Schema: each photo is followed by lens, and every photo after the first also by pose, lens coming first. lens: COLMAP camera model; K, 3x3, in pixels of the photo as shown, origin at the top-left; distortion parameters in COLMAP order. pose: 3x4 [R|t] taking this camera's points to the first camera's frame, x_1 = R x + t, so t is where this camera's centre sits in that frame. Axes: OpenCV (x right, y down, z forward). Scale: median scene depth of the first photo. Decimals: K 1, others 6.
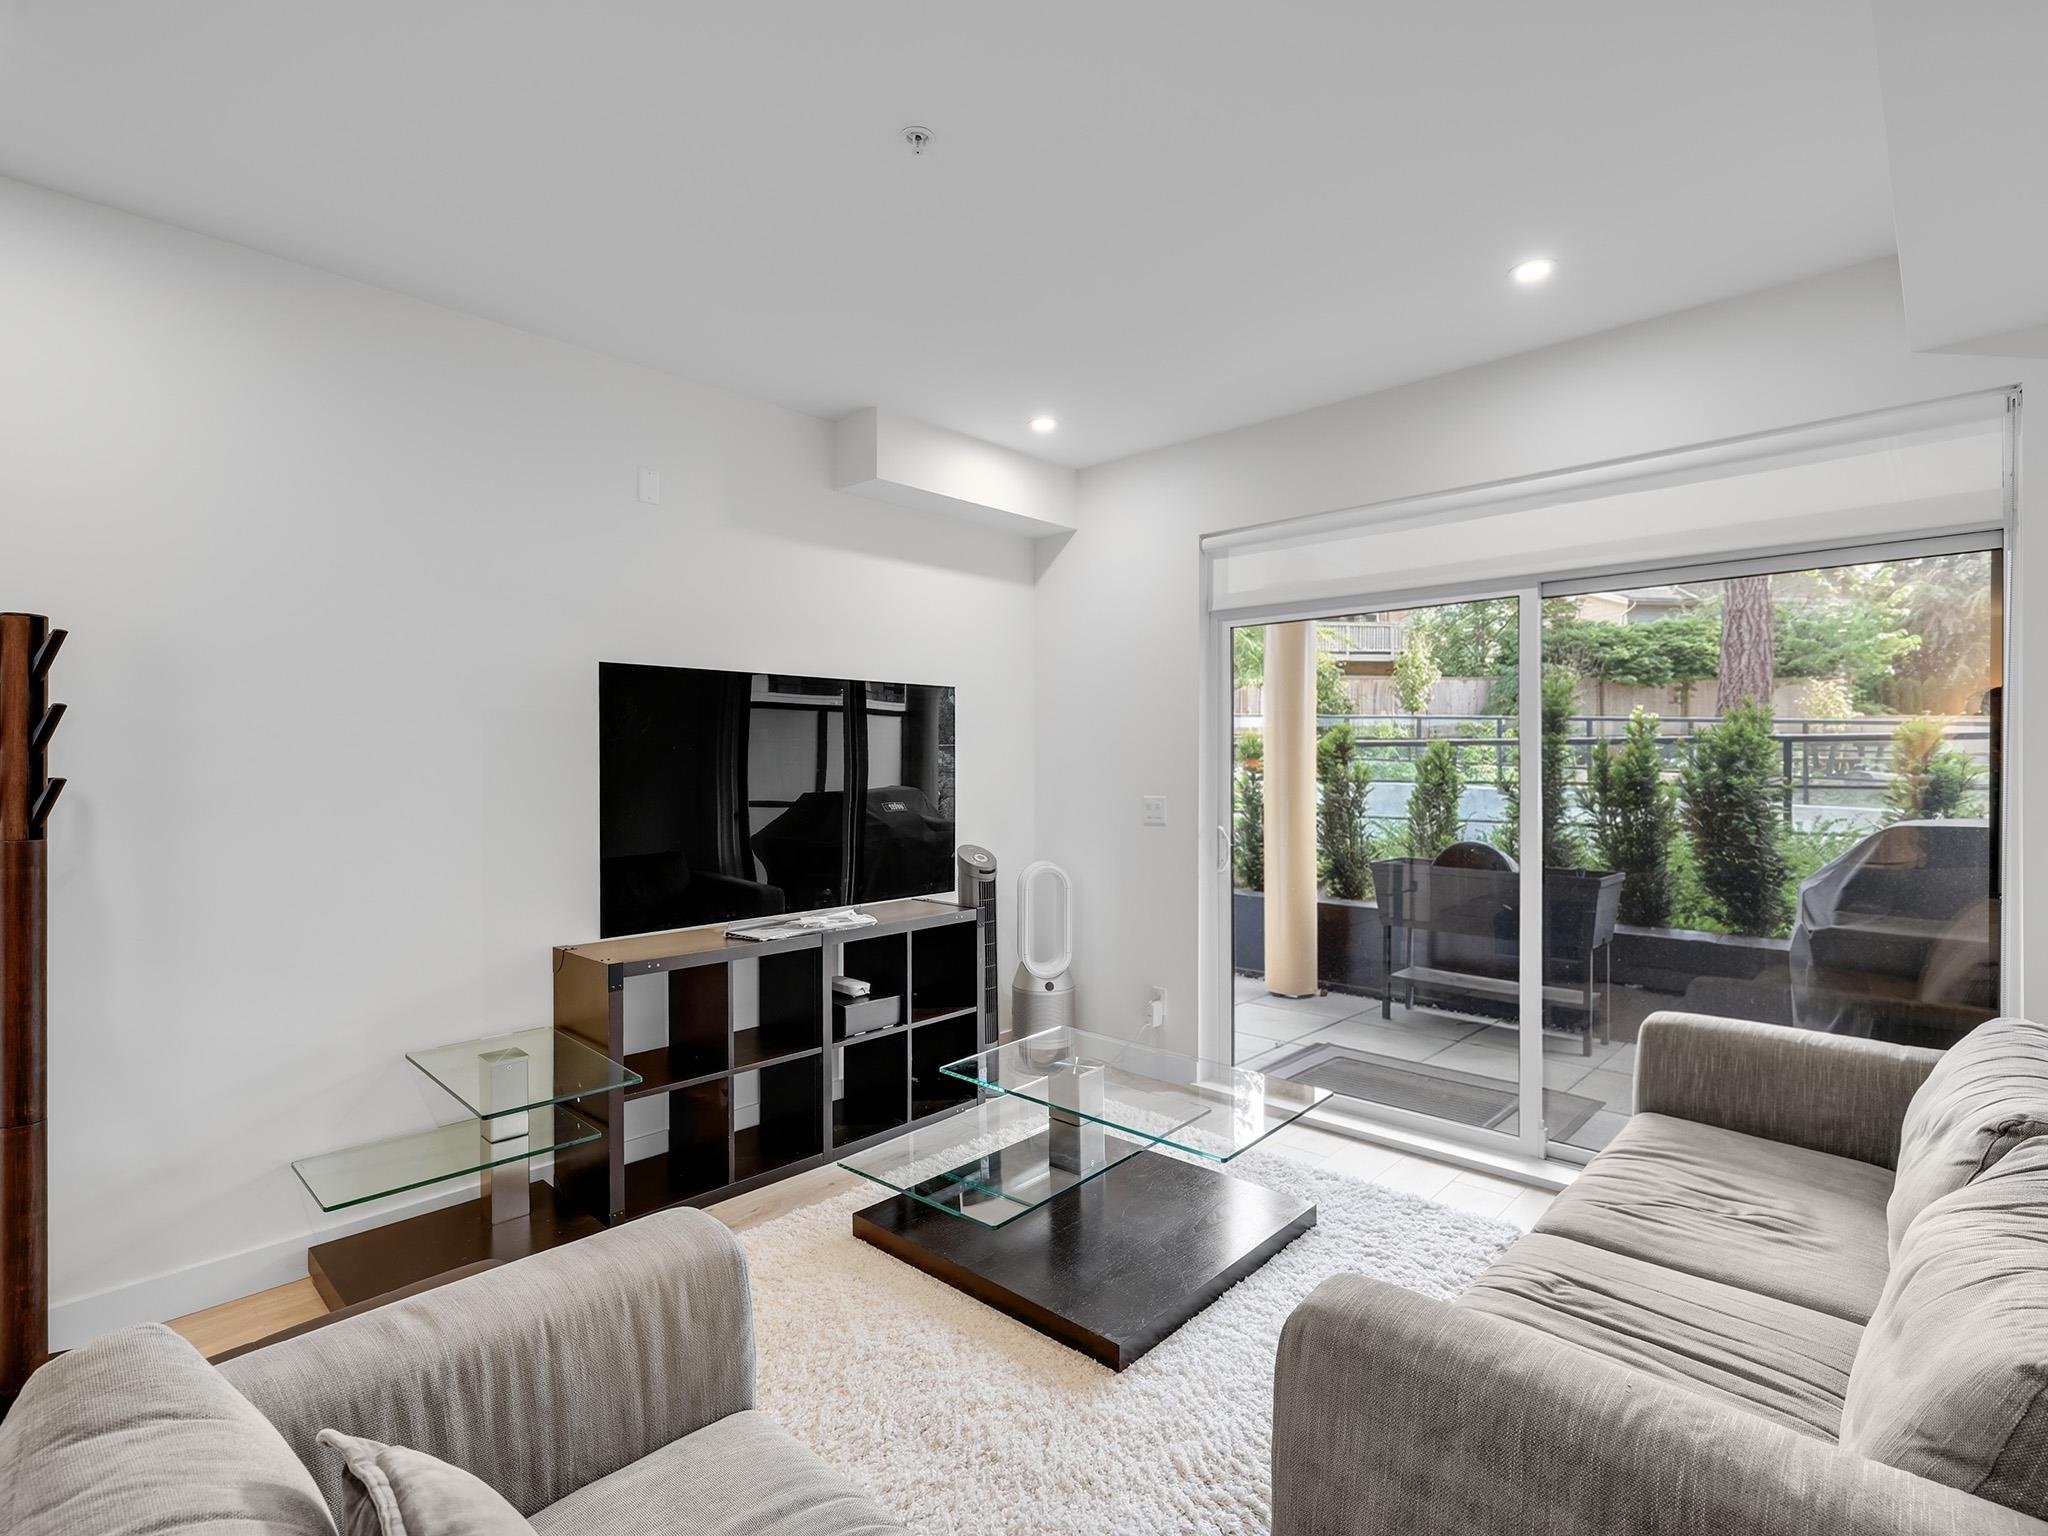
lens RADIAL K [[990.3, 0, 1011.0], [0, 990.3, 764.1], [0, 0, 1]] dist [0.004658, -0.001464]
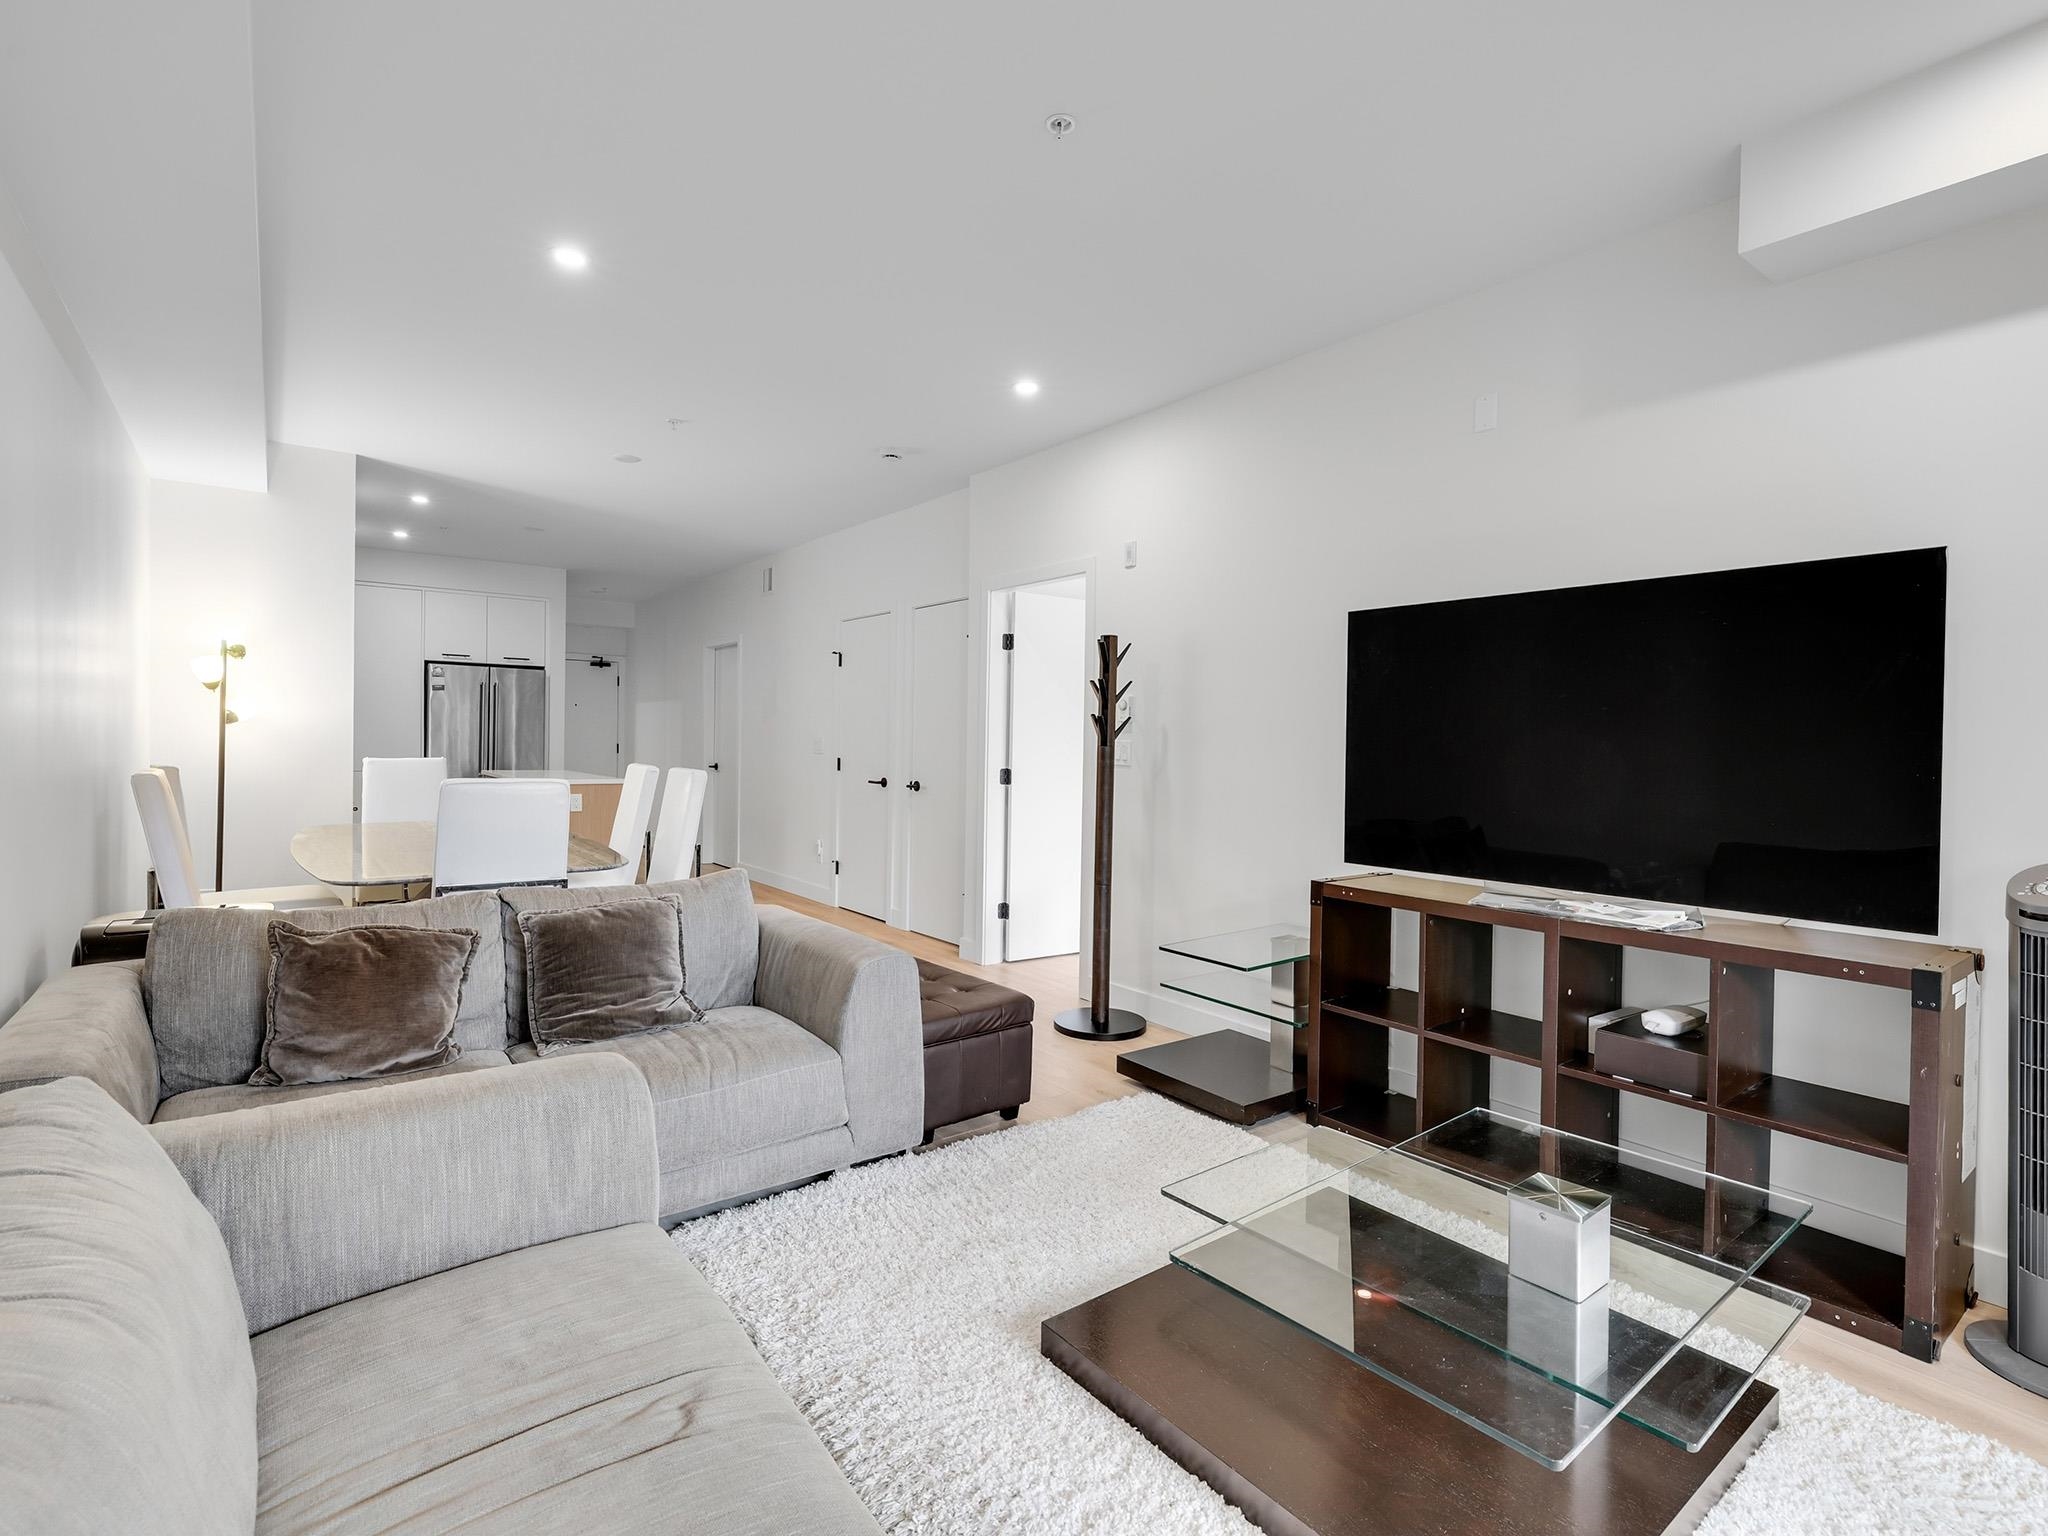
lens RADIAL K [[990.3, 0, 1021.4], [0, 990.3, 744.1], [0, 0, 1]] dist [0.004658, -0.001464]
pose [[-0.166566, 0.004058, -0.986022, 0.529242], [-0.015751, 0.999853, 0.006776, 0.030013], [0.985904, 0.016660, -0.166478, 0.596115]]
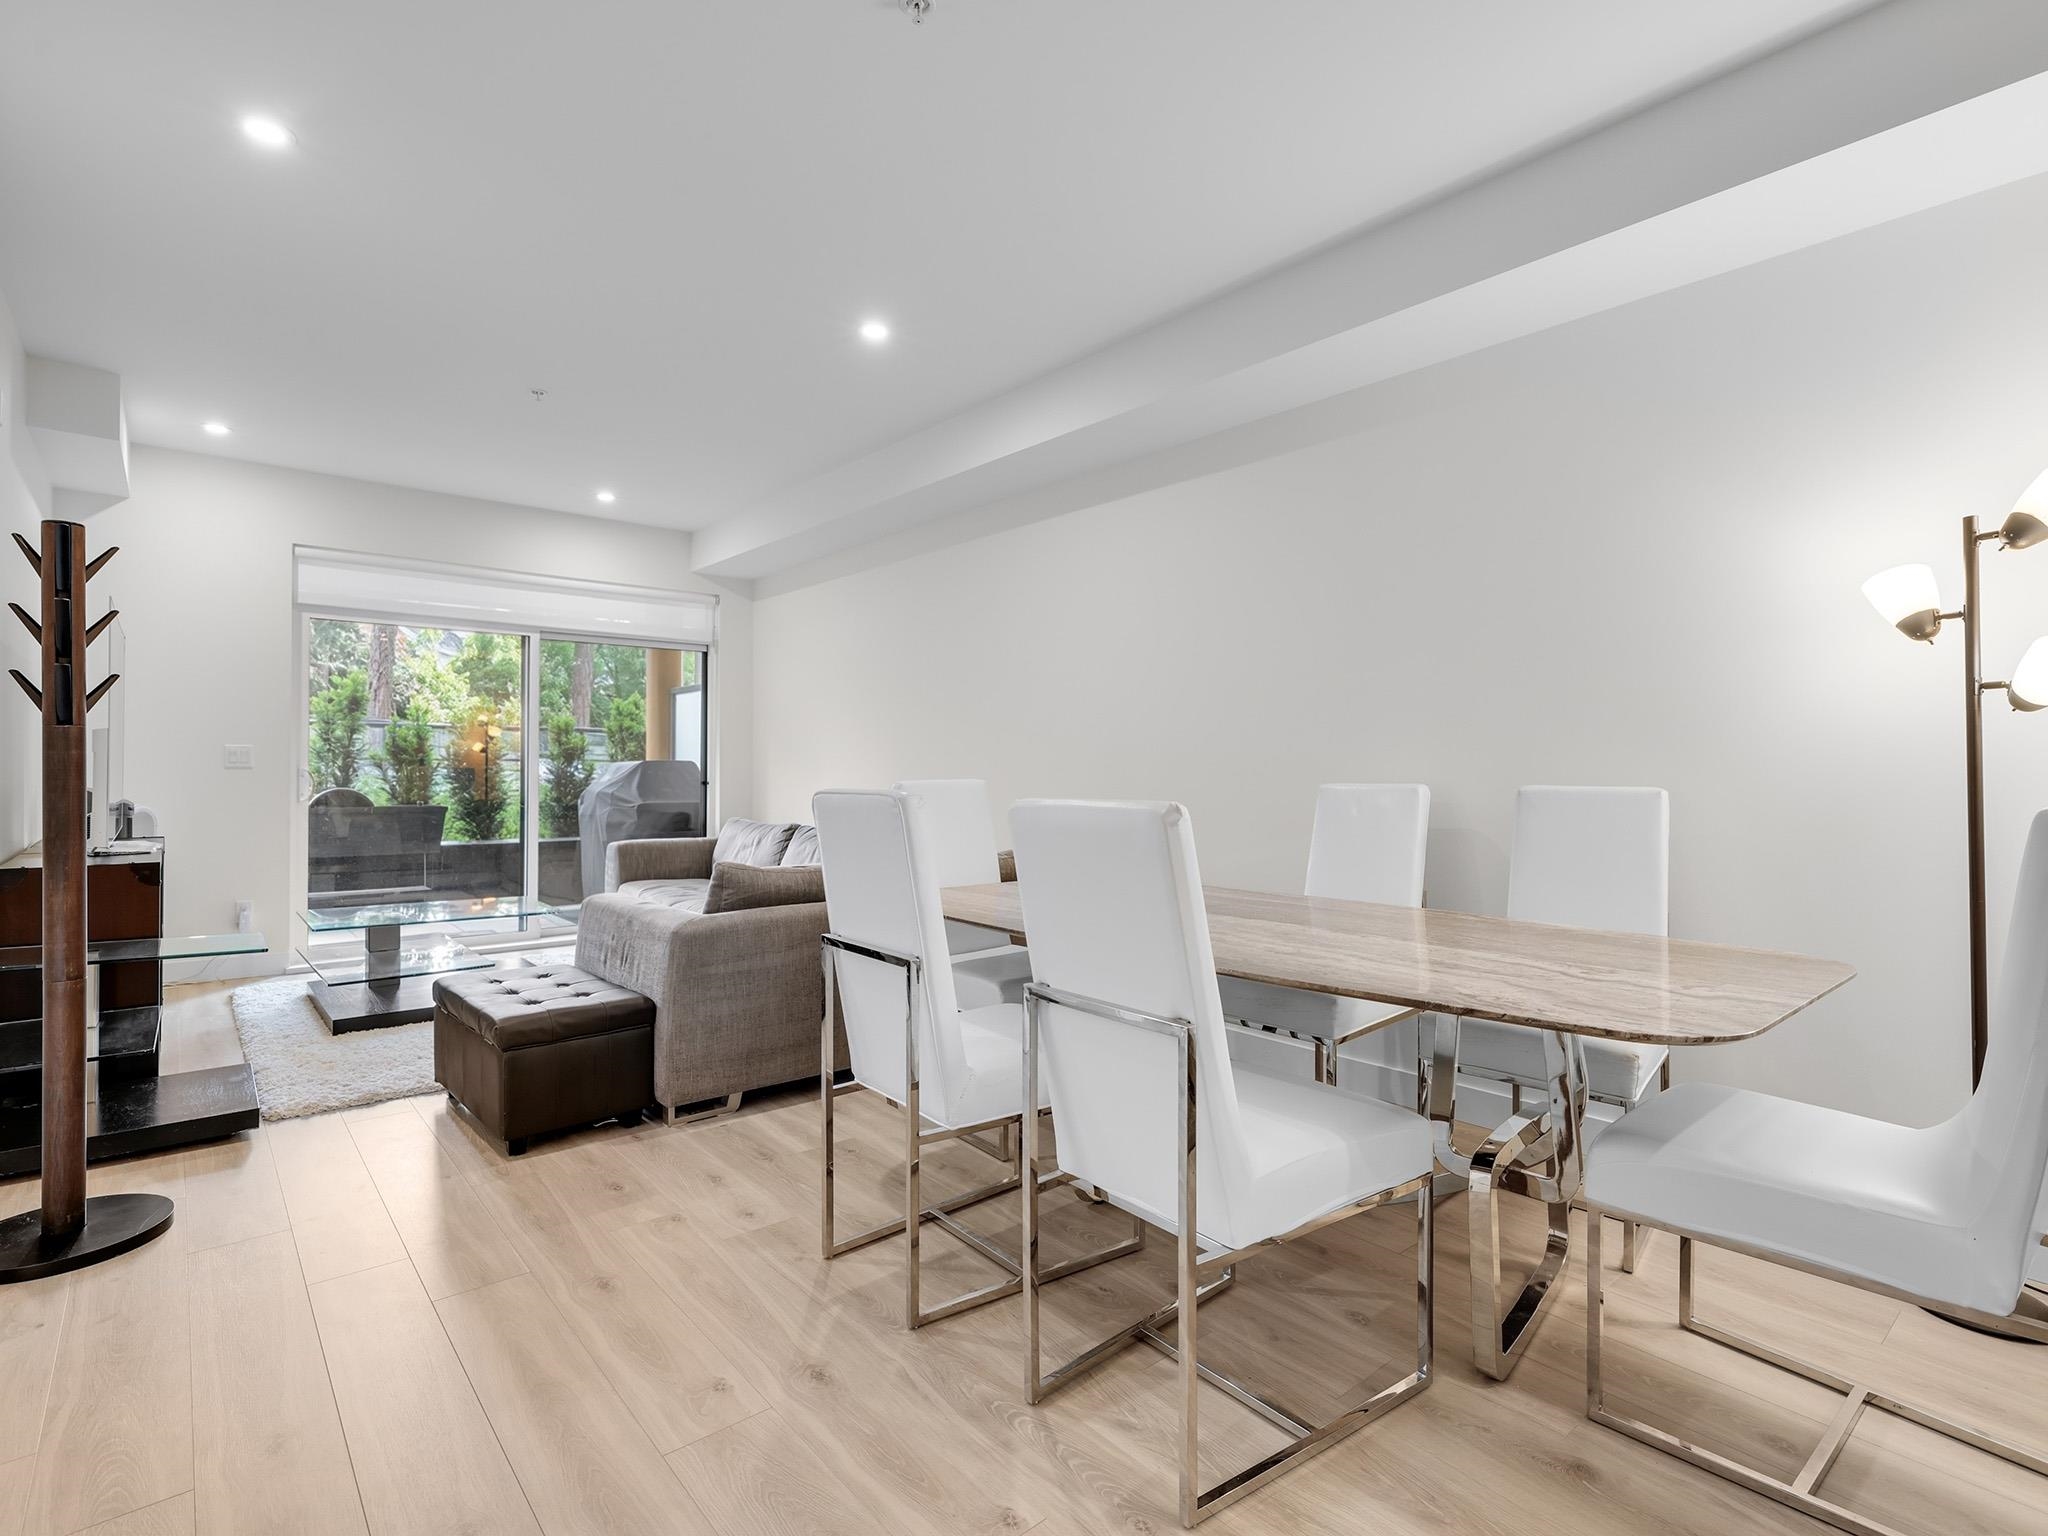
lens RADIAL K [[1024.8, 0, 1021.0], [0, 1024.8, 770.6], [0, 0, 1]] dist [-0.004603, 0.001402]
pose [[0.115427, 0.000892, 0.993316, -1.033273], [-0.004703, 0.999989, -0.000352, 0.062093], [-0.993305, -0.004630, 0.115430, -0.103061]]
